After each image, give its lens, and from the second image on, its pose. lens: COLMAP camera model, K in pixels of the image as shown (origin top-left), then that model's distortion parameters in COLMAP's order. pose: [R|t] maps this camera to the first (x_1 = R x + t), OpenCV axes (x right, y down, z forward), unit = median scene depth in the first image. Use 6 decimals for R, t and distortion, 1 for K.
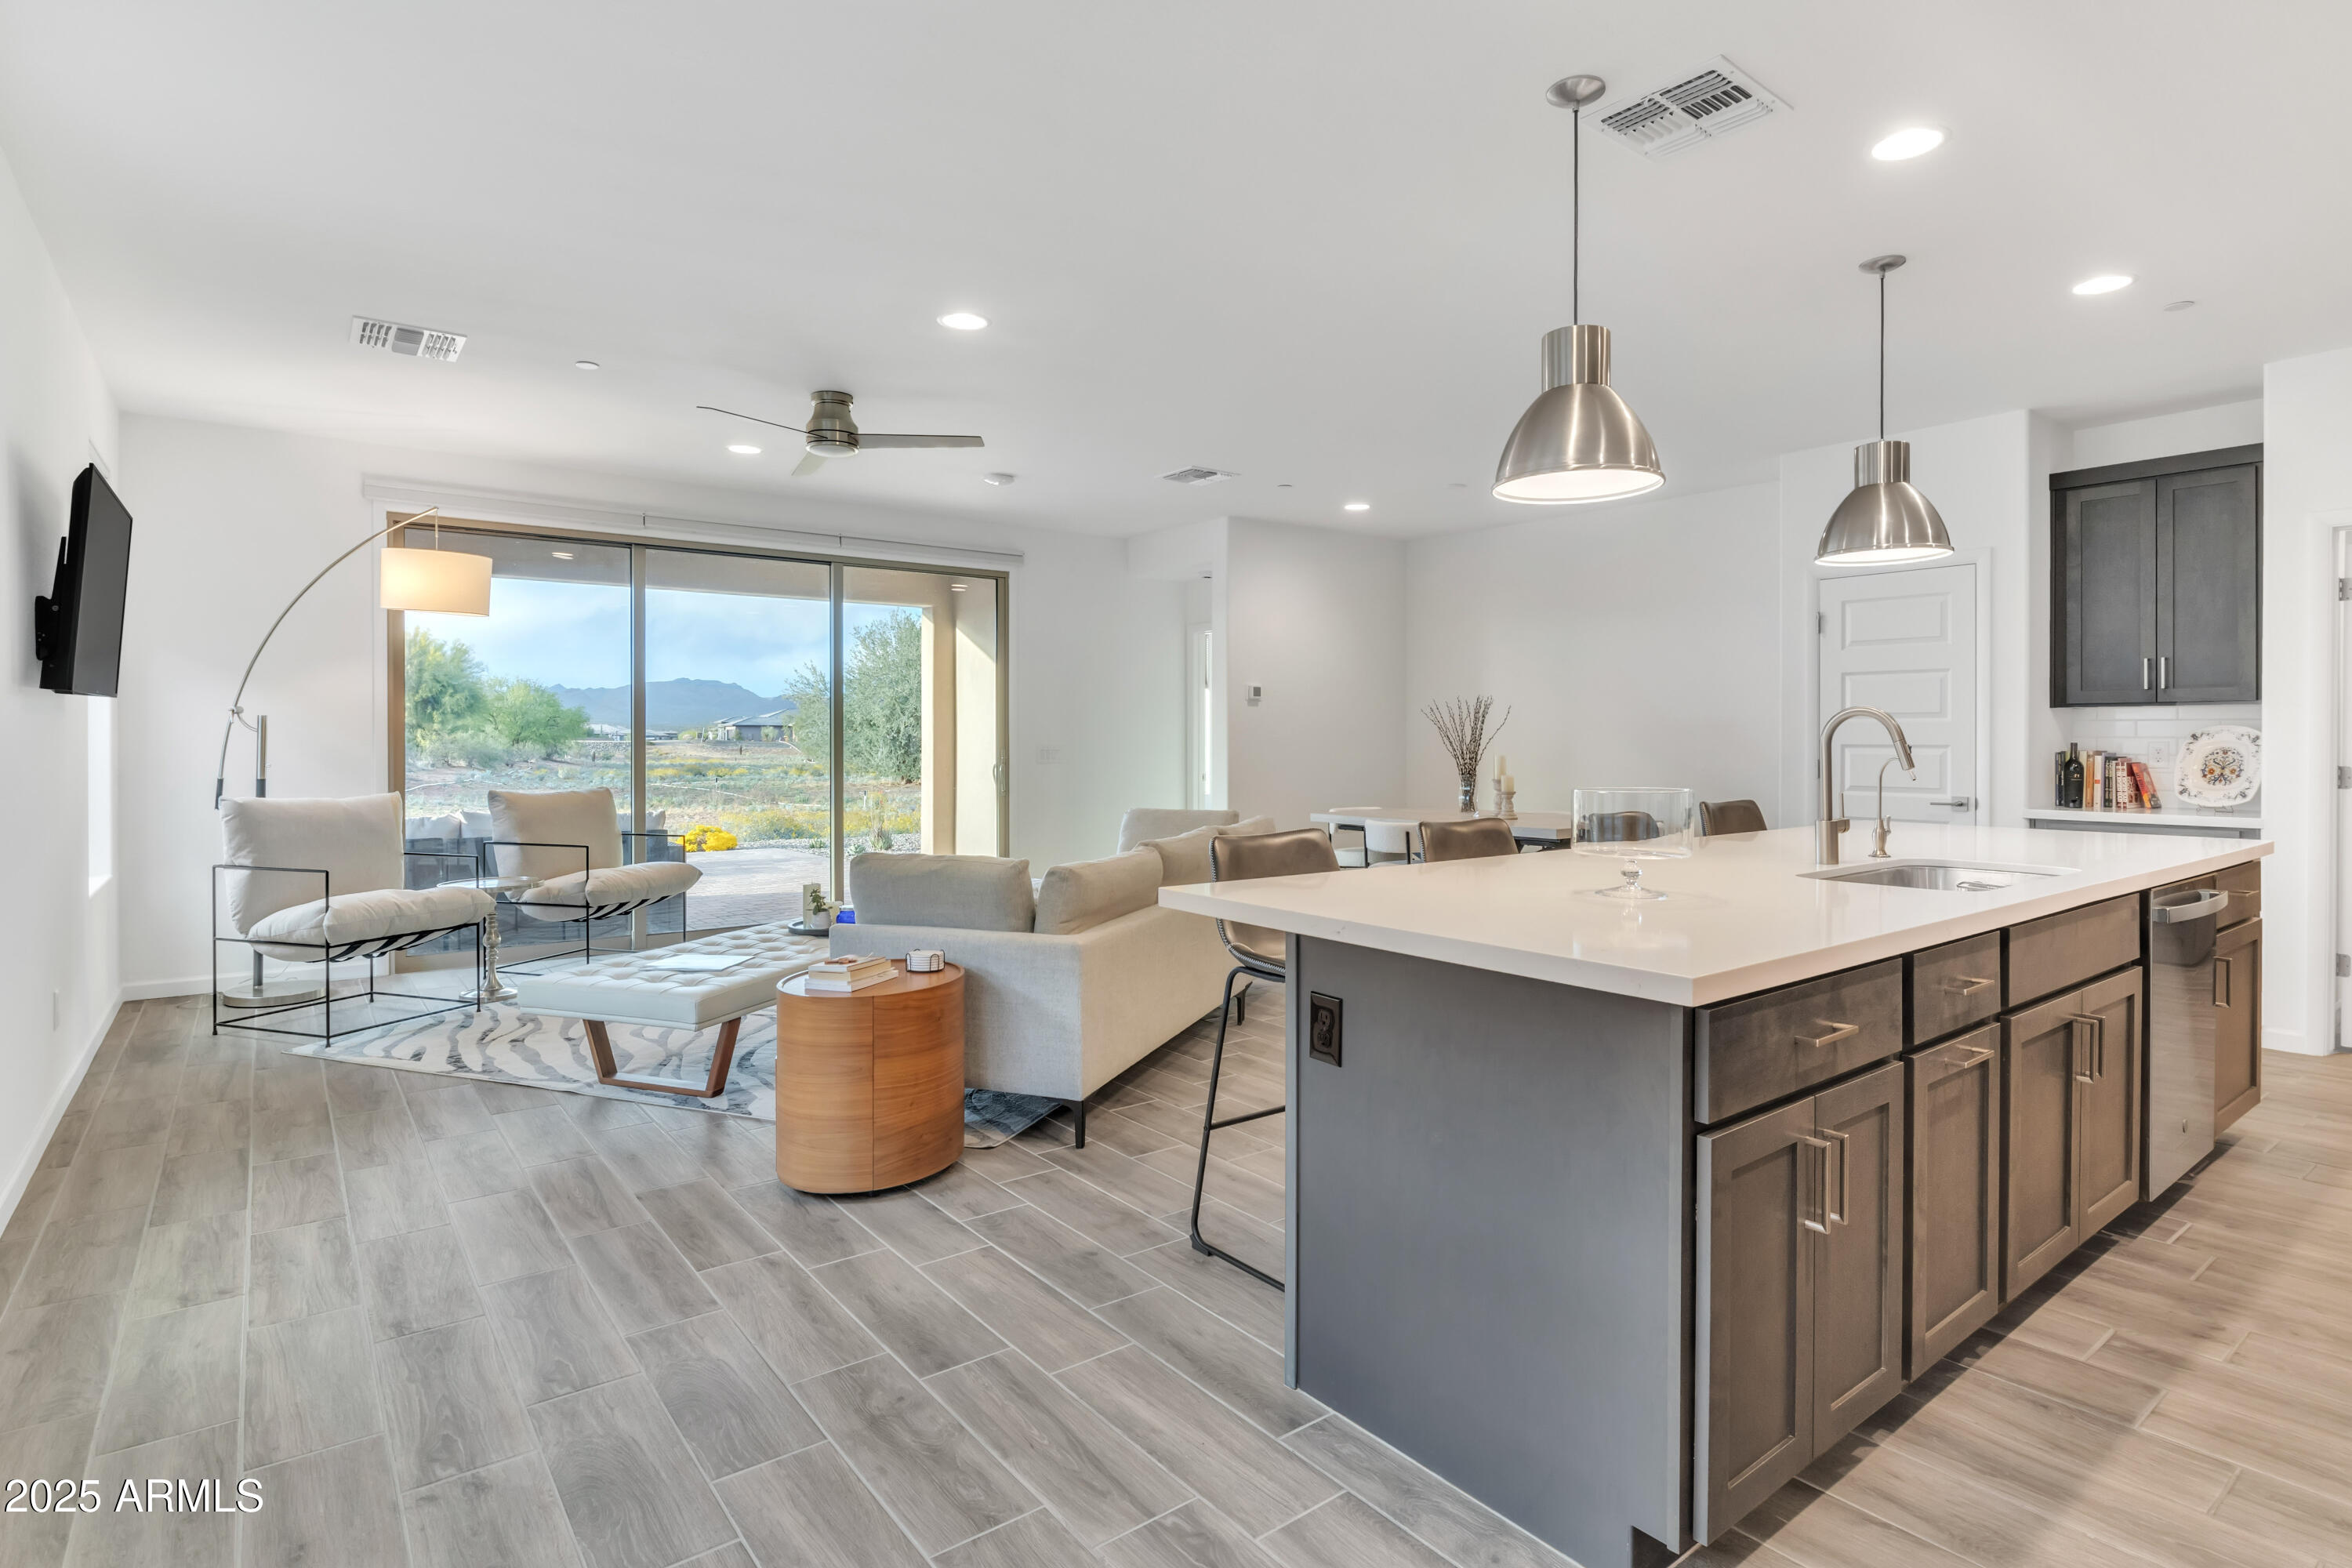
lens RADIAL K [[1185.7, 0, 1190.5], [0, 1185.7, 757.1], [0, 0, 1]] dist [-0.006745, -0.000926]
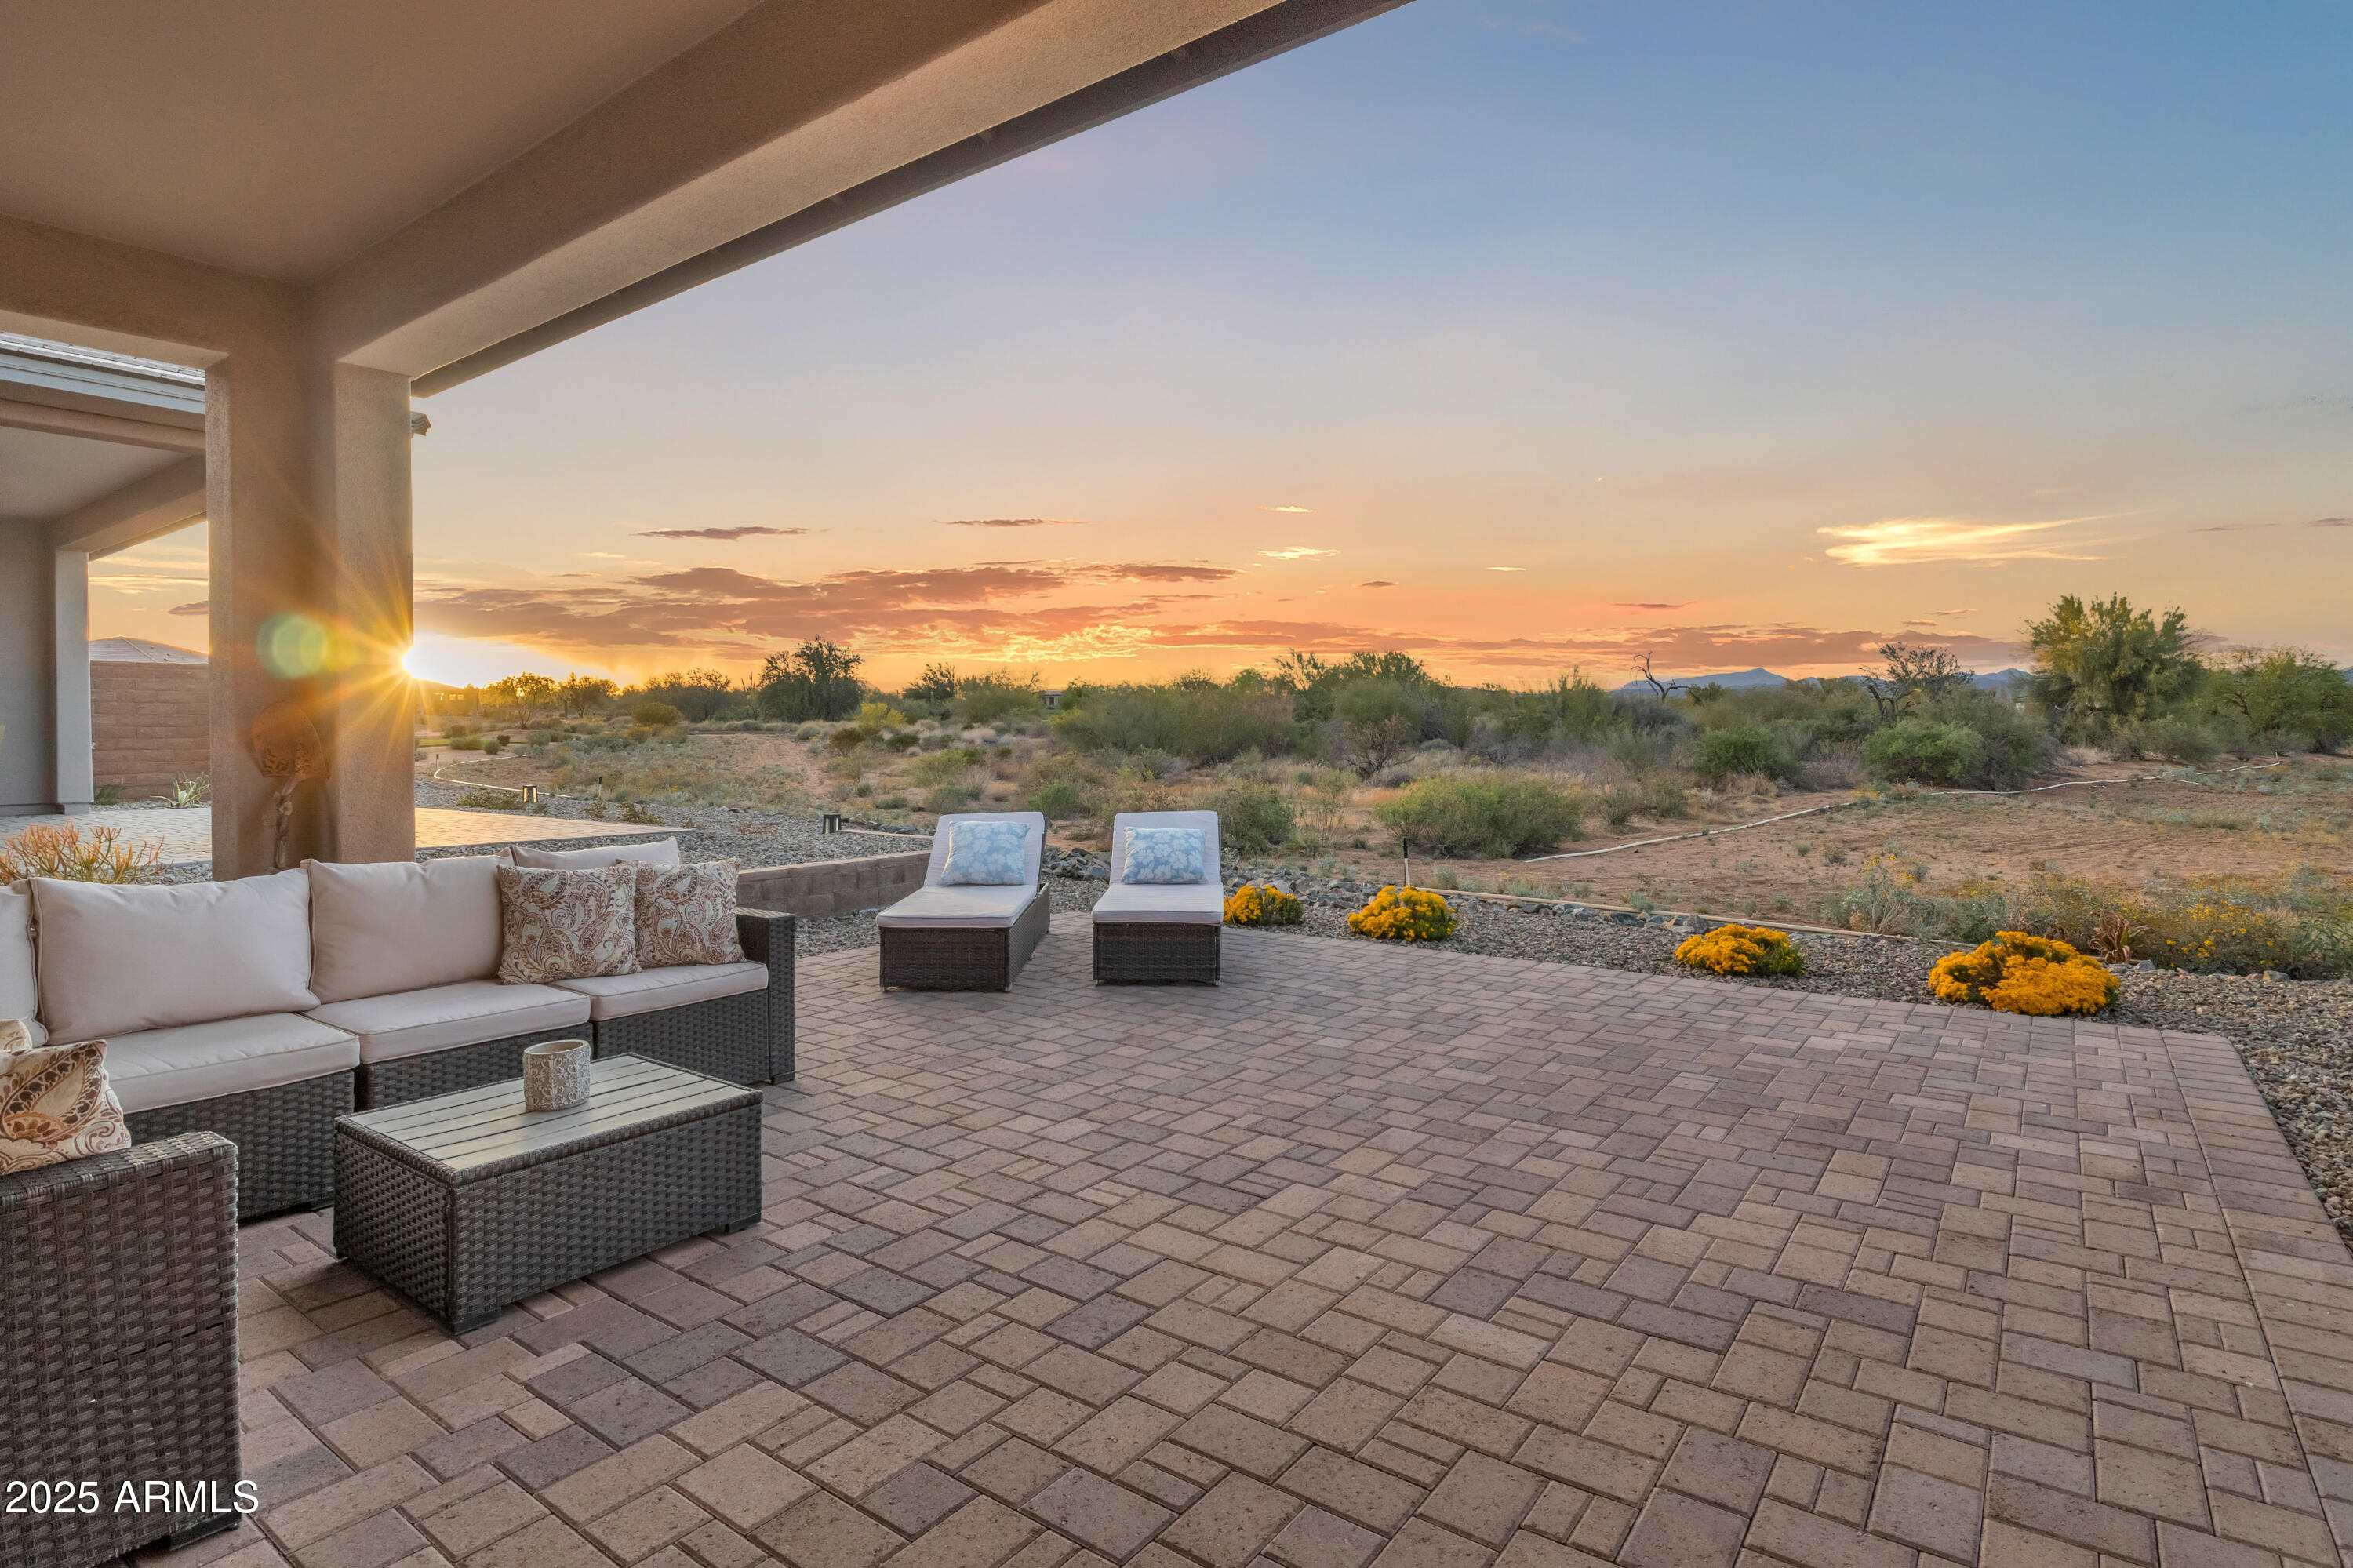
lens RADIAL K [[1191.0, 0, 1187.1], [0, 1191.0, 754.6], [0, 0, 1]] dist [-0.008518, 0.000576]
pose [[0.270761, 0.012951, -0.962559, -0.338421], [-0.006533, 0.999911, 0.011616, -0.010687], [0.962624, 0.003143, 0.270822, 1.878654]]
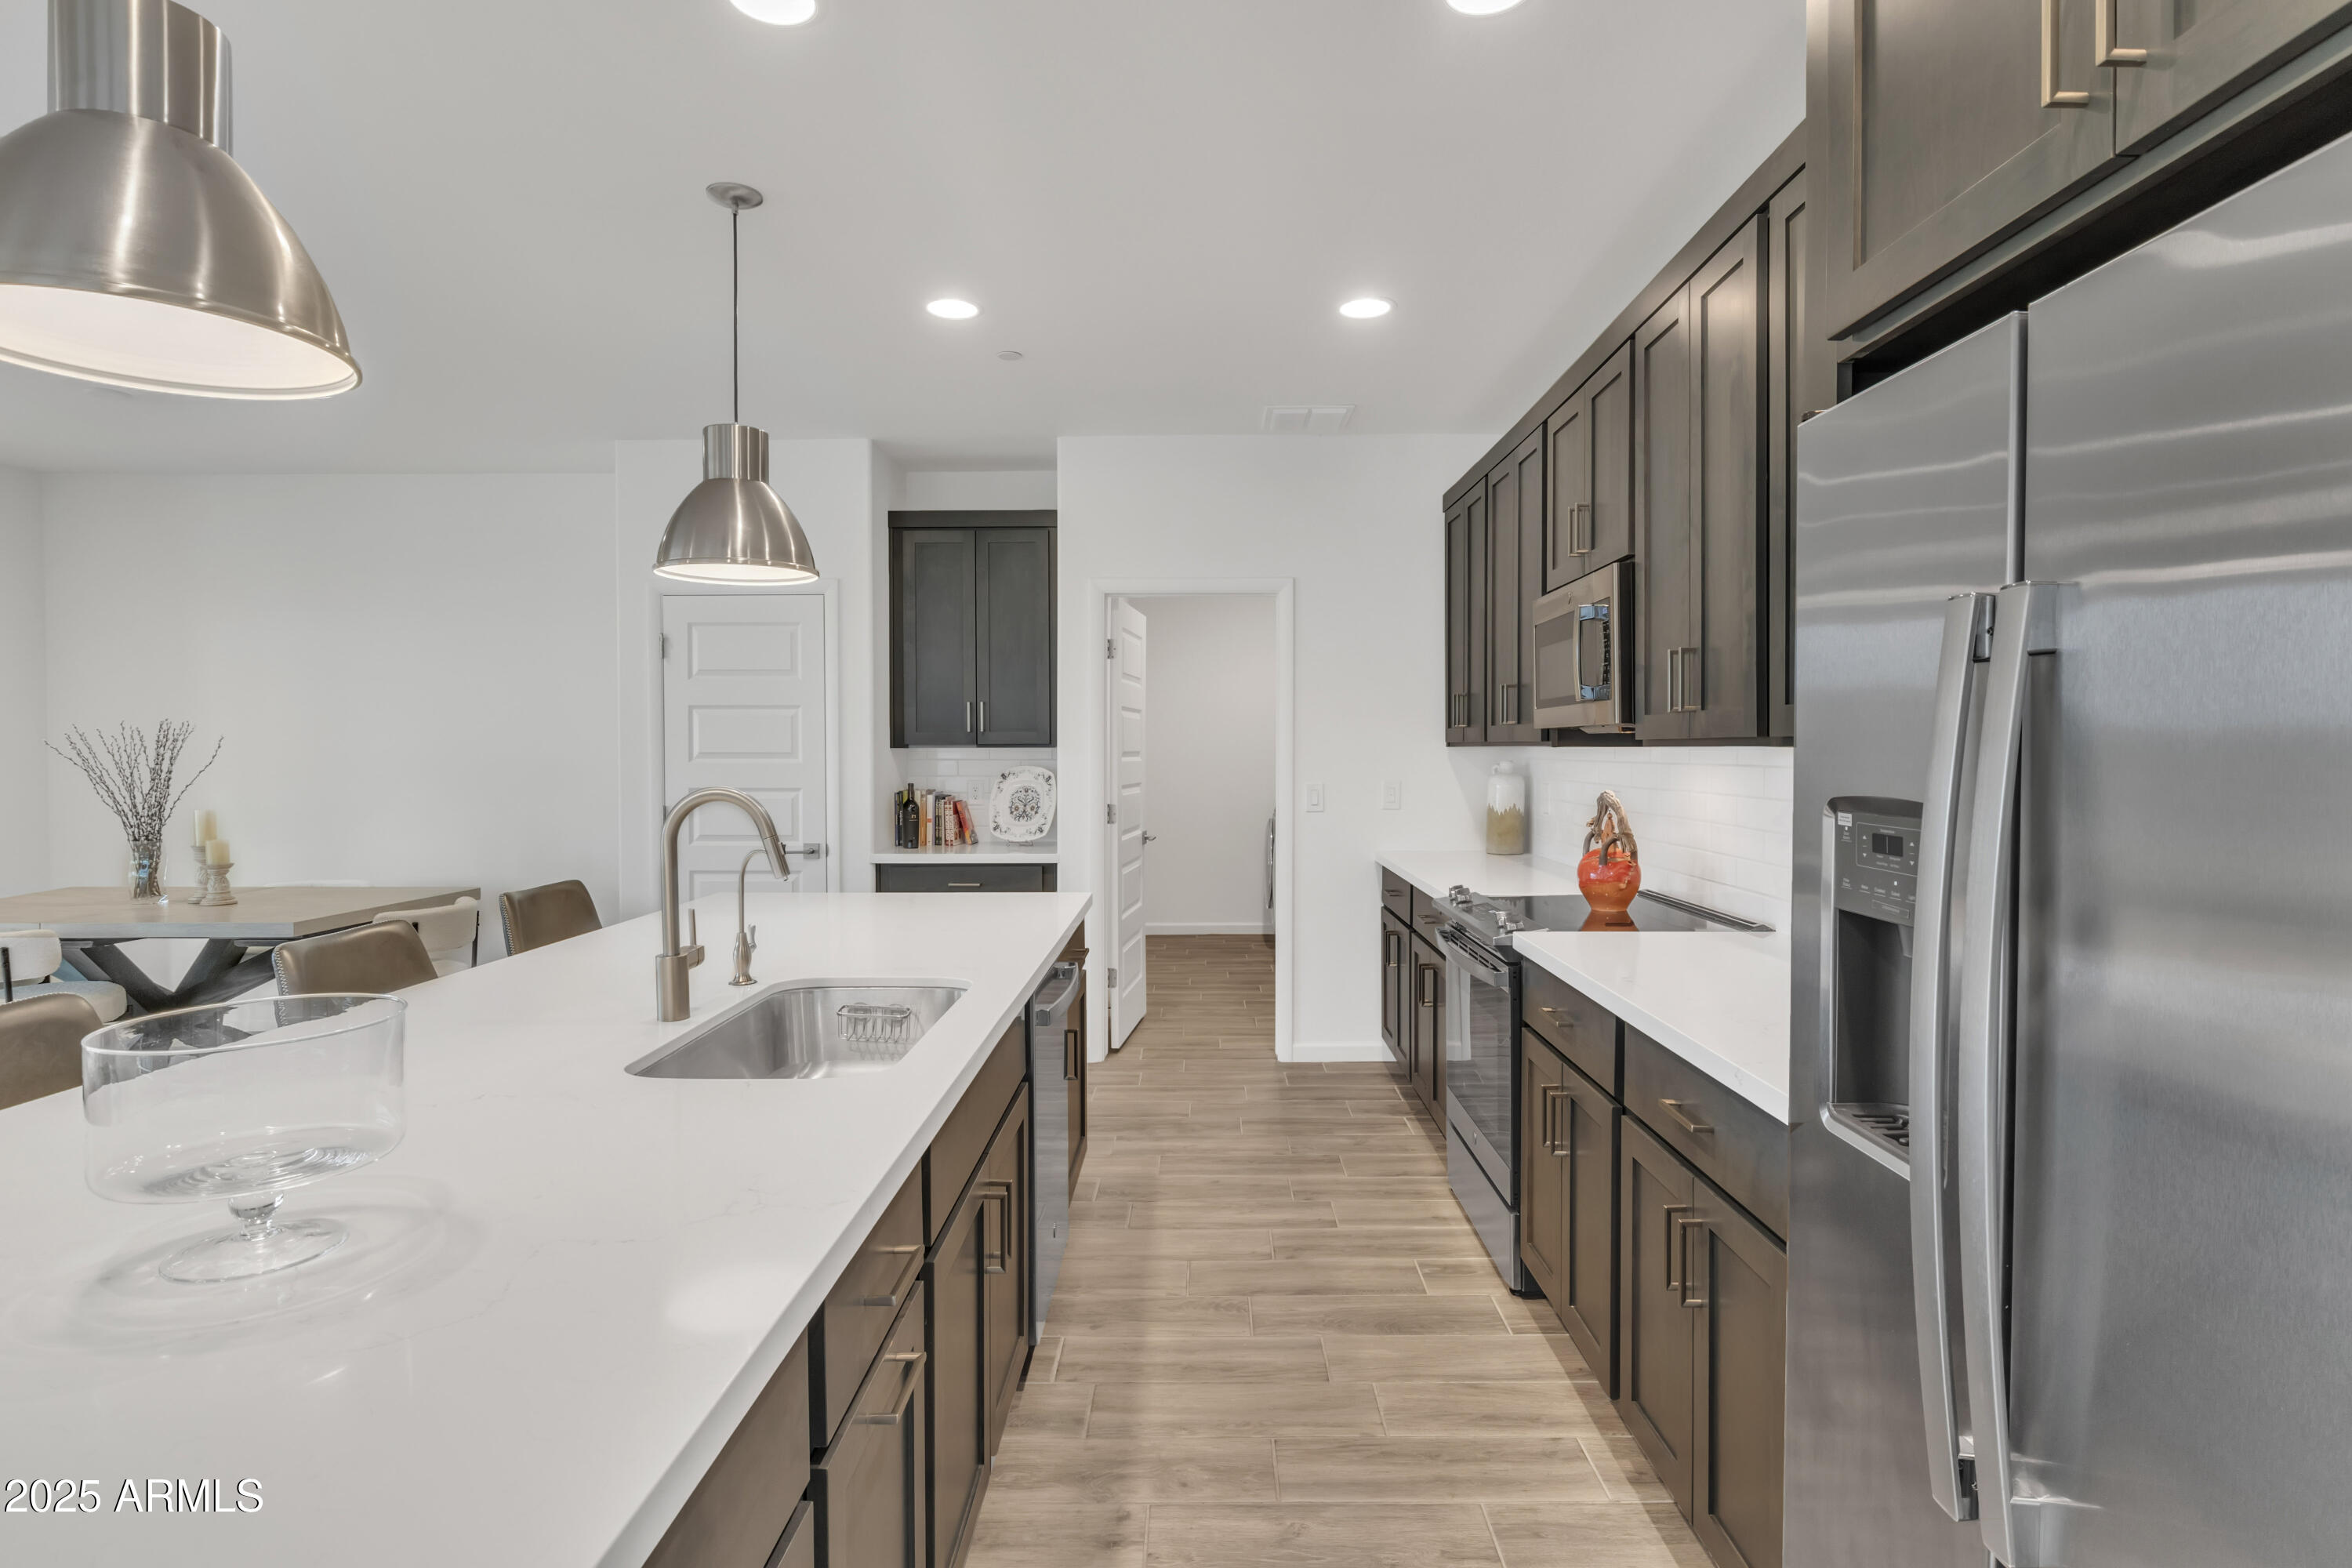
lens RADIAL K [[1185.7, 0, 1190.5], [0, 1185.7, 757.1], [0, 0, 1]] dist [-0.006745, -0.000926]
pose [[0.618153, -0.006994, 0.786027, 0.111382], [0.012999, 0.999915, -0.001326, -0.031674], [-0.785950, 0.011037, 0.618191, 0.203861]]
